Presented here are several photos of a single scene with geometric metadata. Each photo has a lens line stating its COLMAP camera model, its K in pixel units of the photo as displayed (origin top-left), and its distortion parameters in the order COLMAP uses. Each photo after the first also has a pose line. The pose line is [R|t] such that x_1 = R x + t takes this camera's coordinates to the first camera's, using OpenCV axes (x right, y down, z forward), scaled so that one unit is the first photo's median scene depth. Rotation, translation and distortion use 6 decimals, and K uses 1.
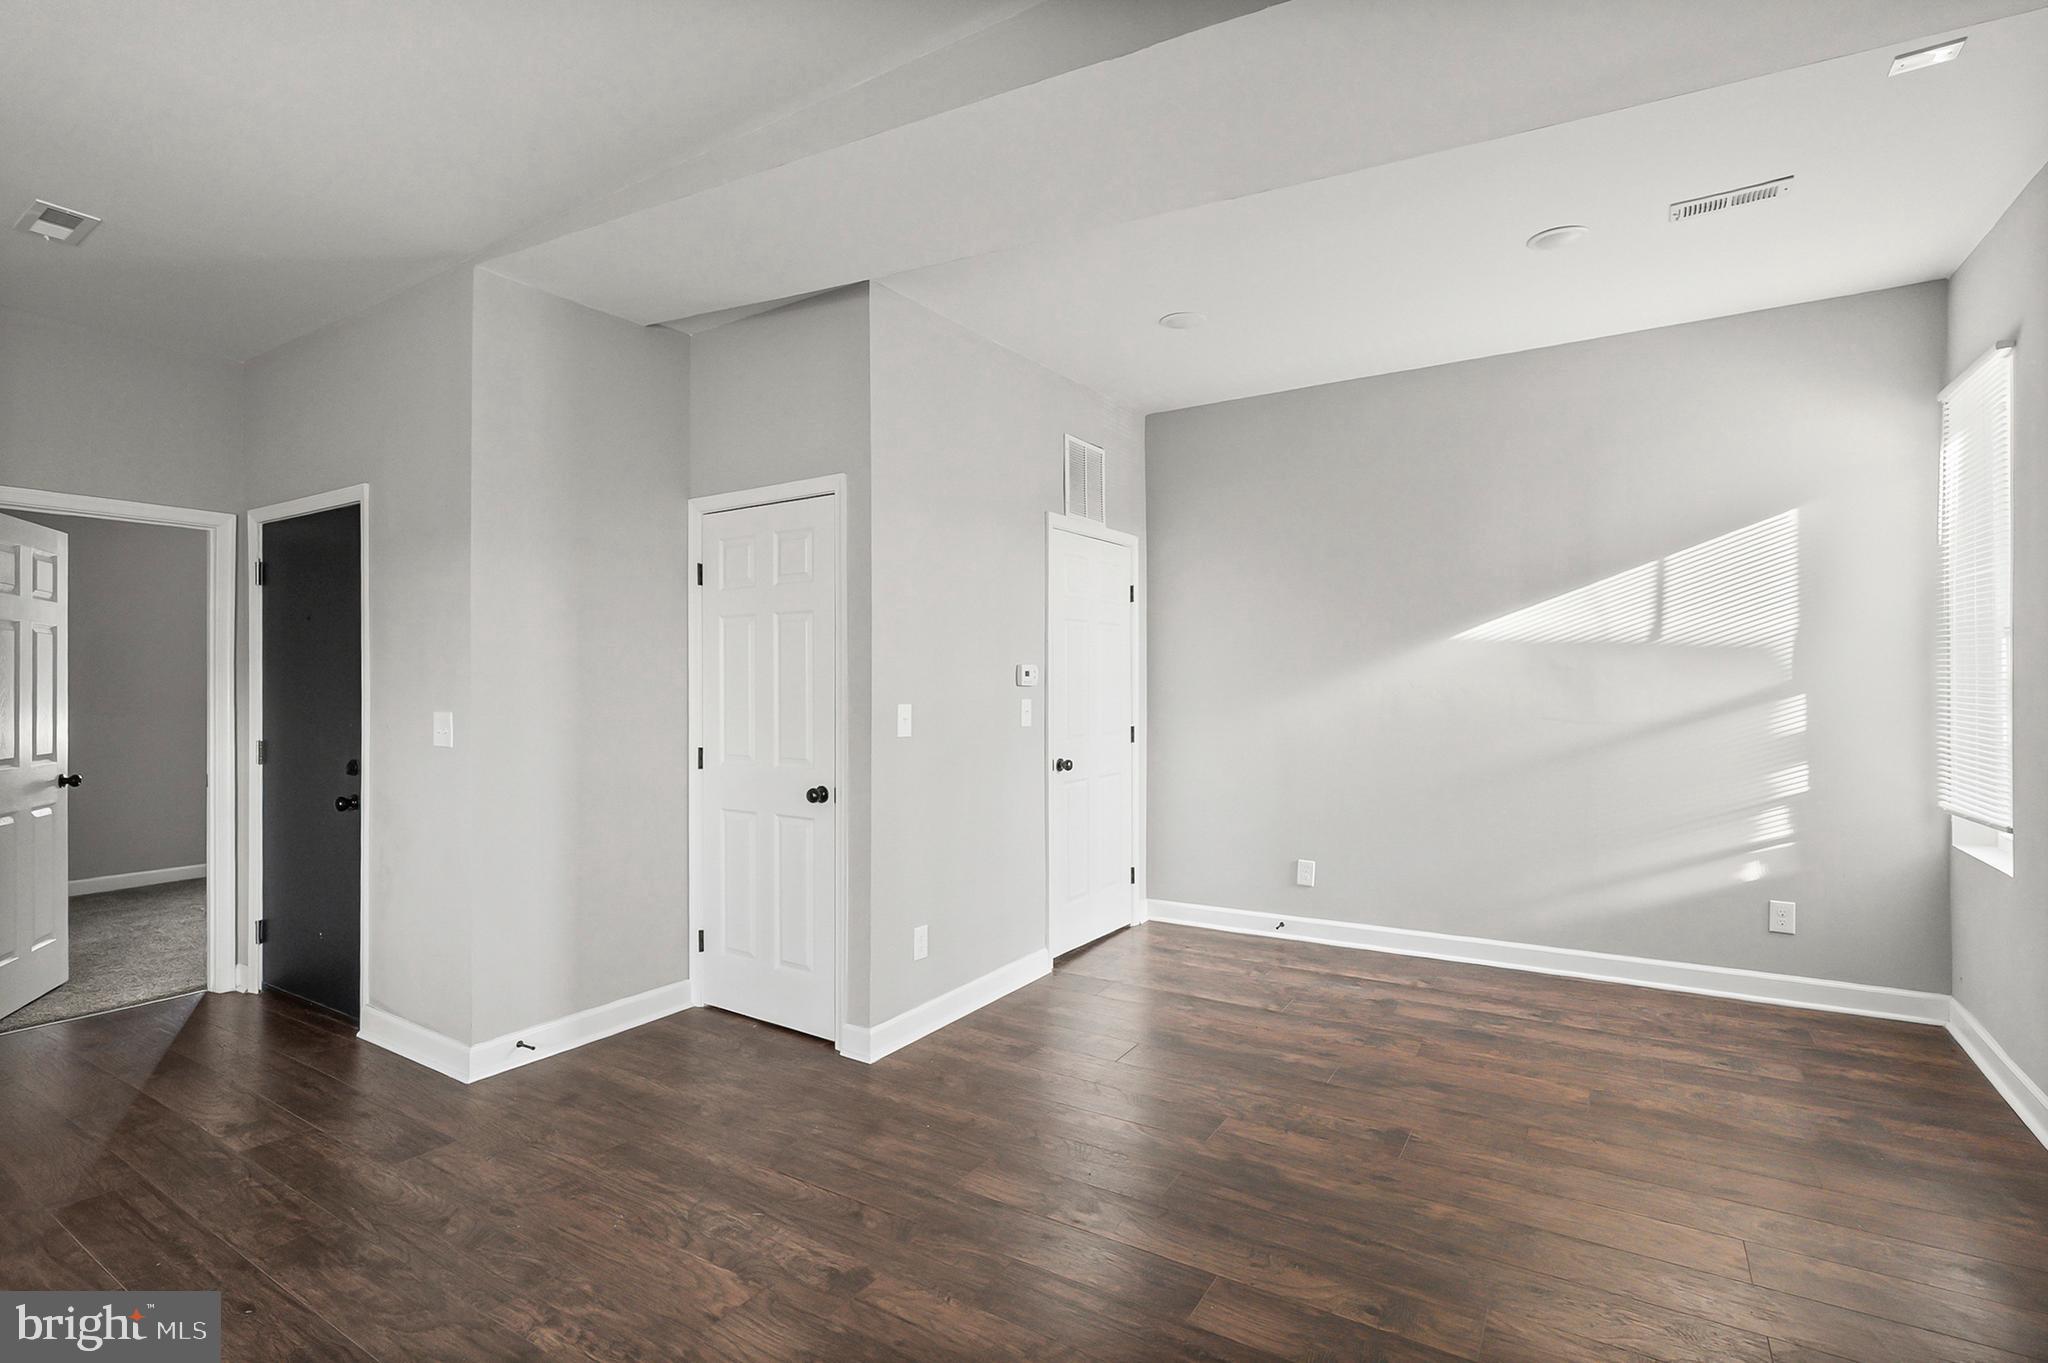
lens RADIAL K [[941.4, 0, 1029.7], [0, 941.4, 690.6], [0, 0, 1]] dist [-0.002083, -0.000181]
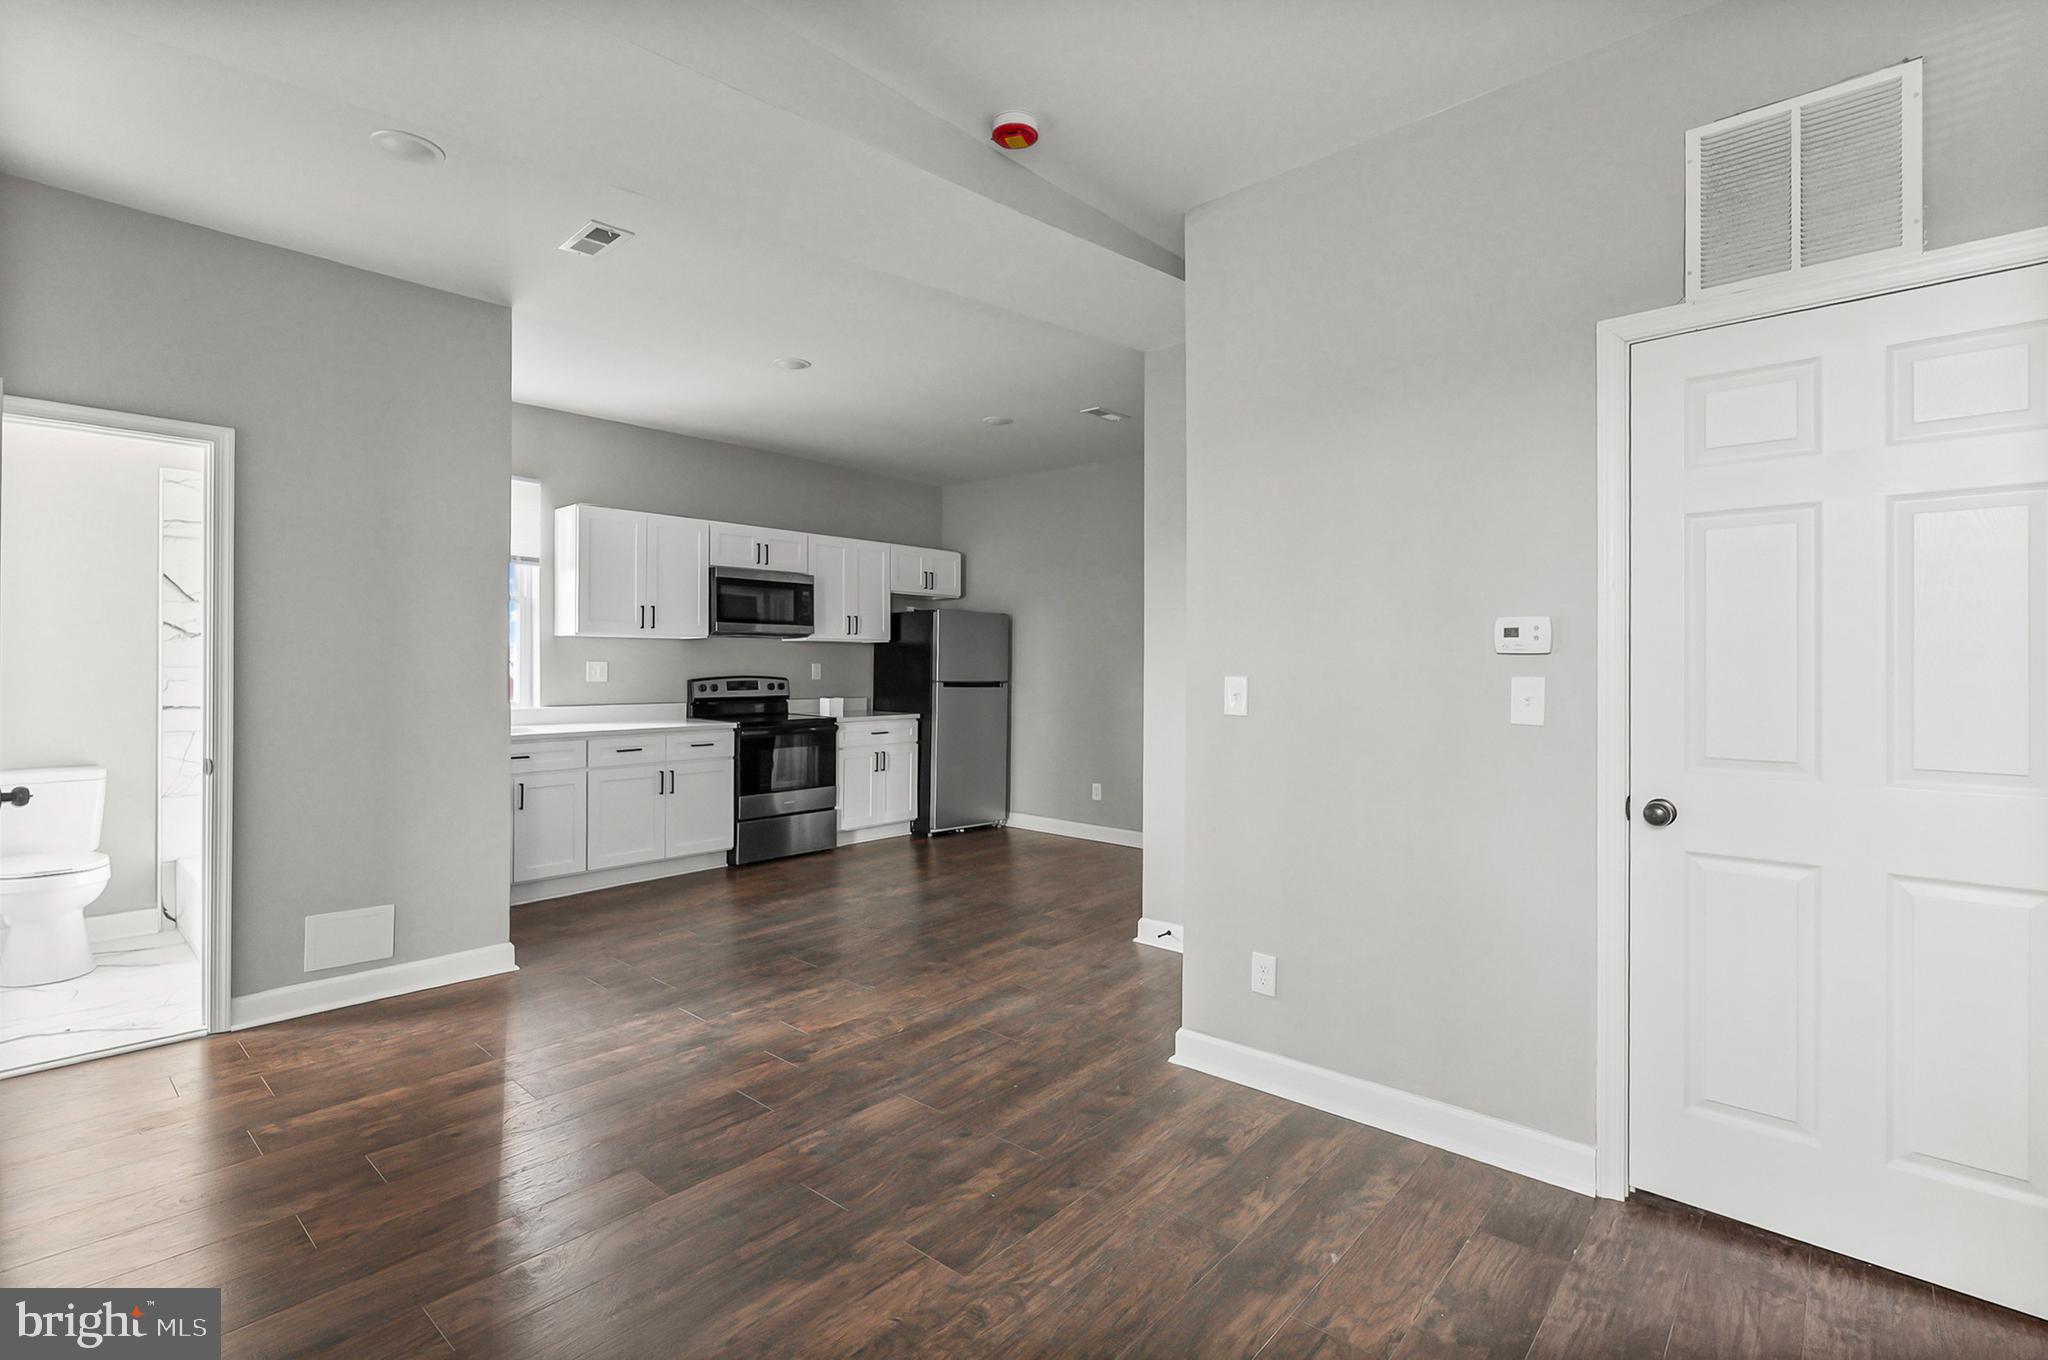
lens RADIAL K [[935.1, 0, 1028.1], [0, 935.1, 662.5], [0, 0, 1]] dist [0.000666, 0.000076]
pose [[-0.145944, 0.002904, -0.989289, 0.704763], [-0.003807, 0.999987, 0.003497, -0.000295], [0.989285, 0.004276, -0.145931, 0.916156]]
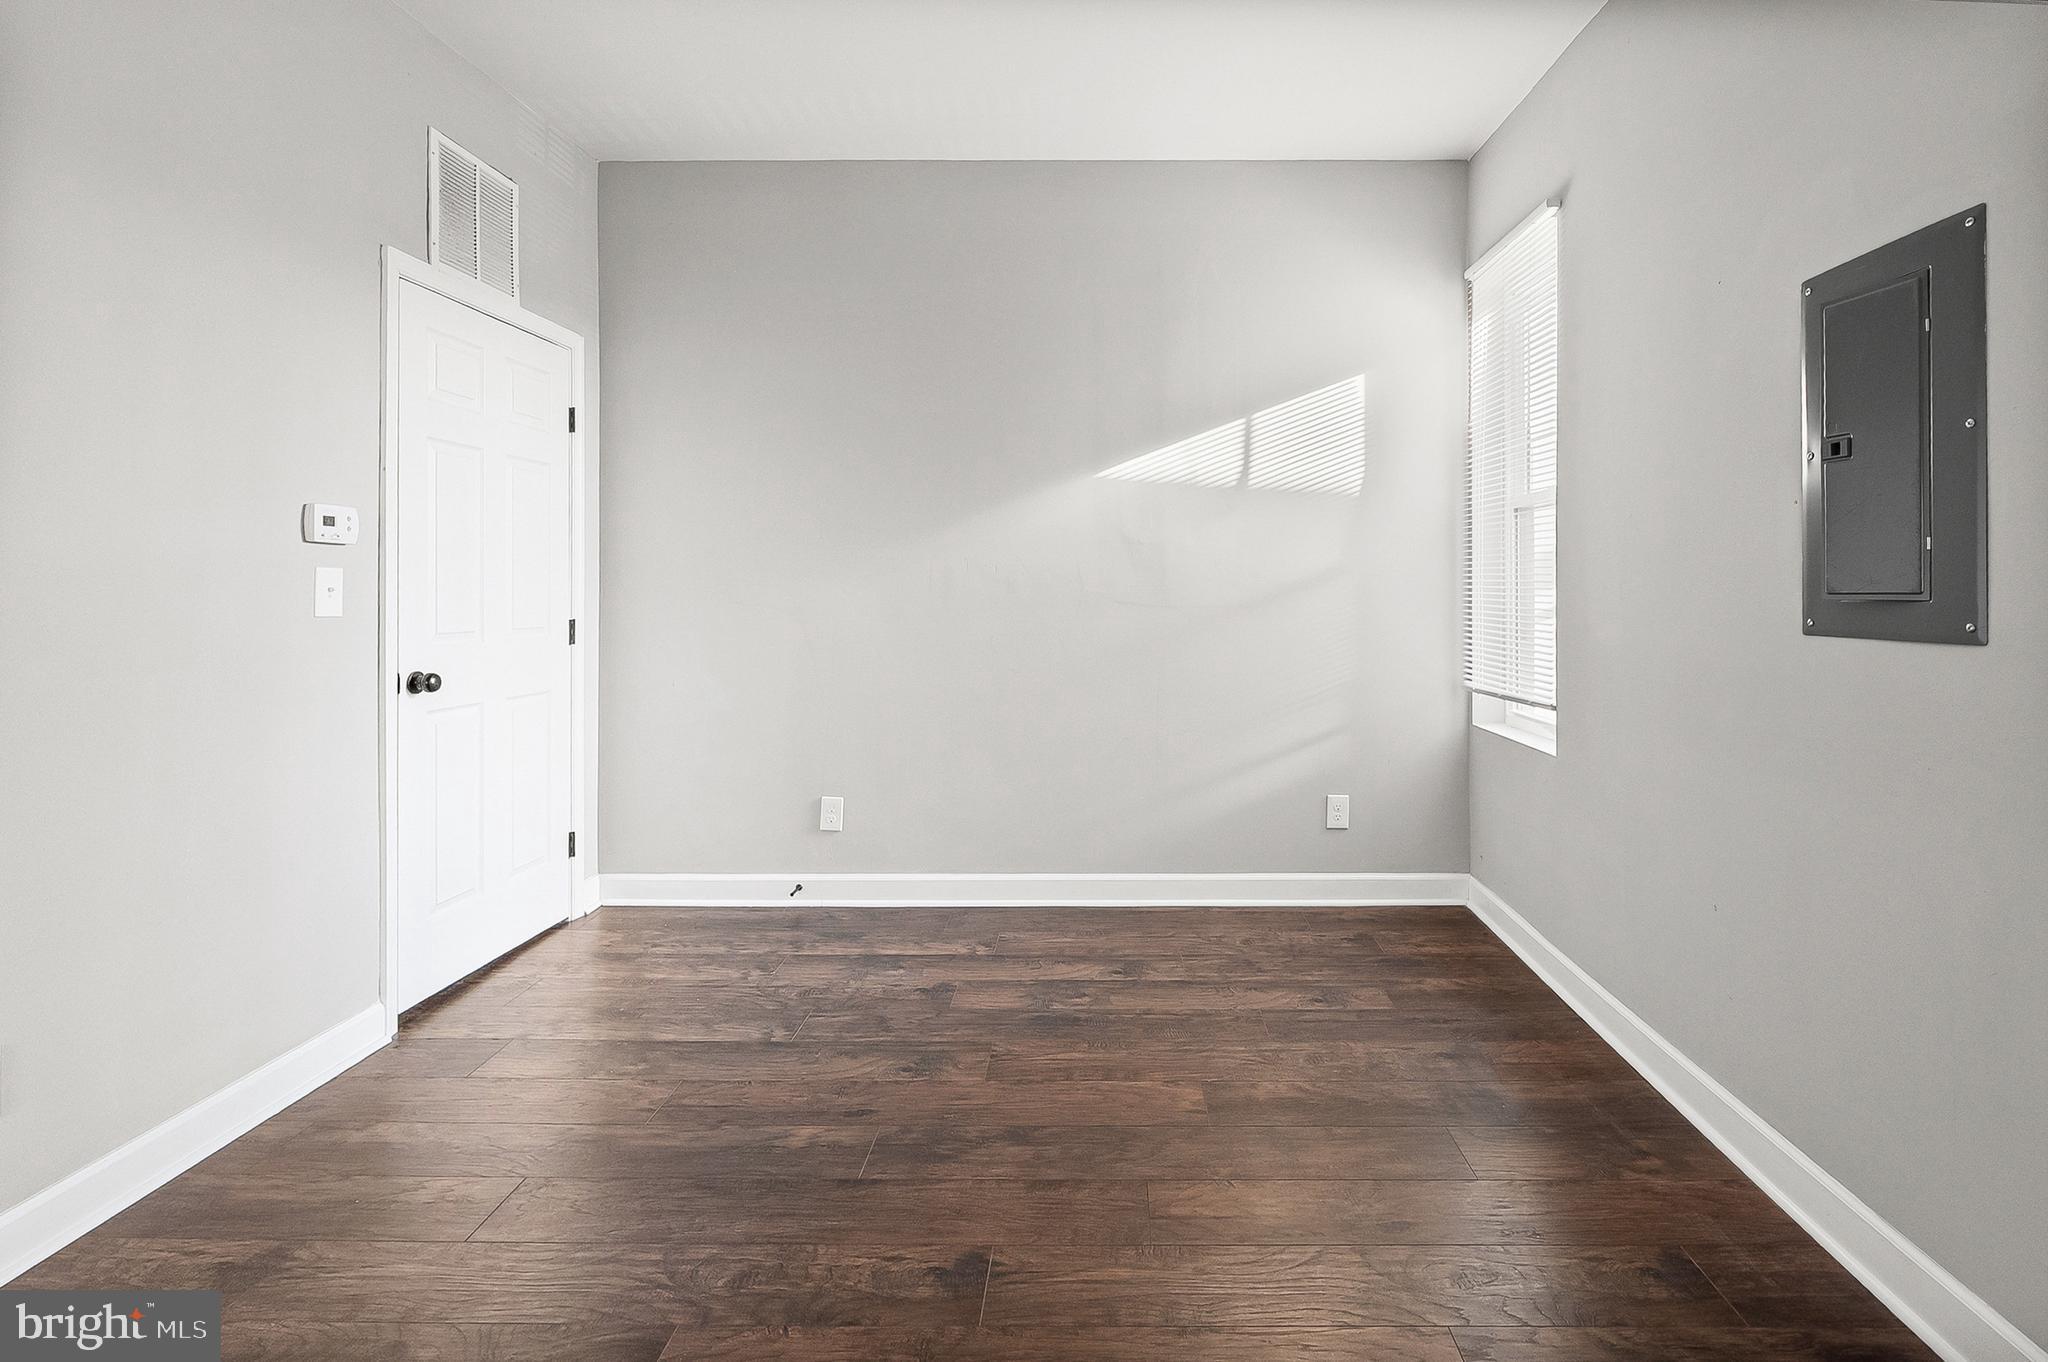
lens RADIAL K [[948.9, 0, 1092.8], [0, 948.9, 601.1], [0, 0, 1]] dist [0.000902, 0.000135]
pose [[0.854365, 0.001025, 0.519673, 0.105647], [-0.003270, 0.999989, 0.003403, 0.030026], [-0.519664, -0.004607, 0.854358, 0.334322]]
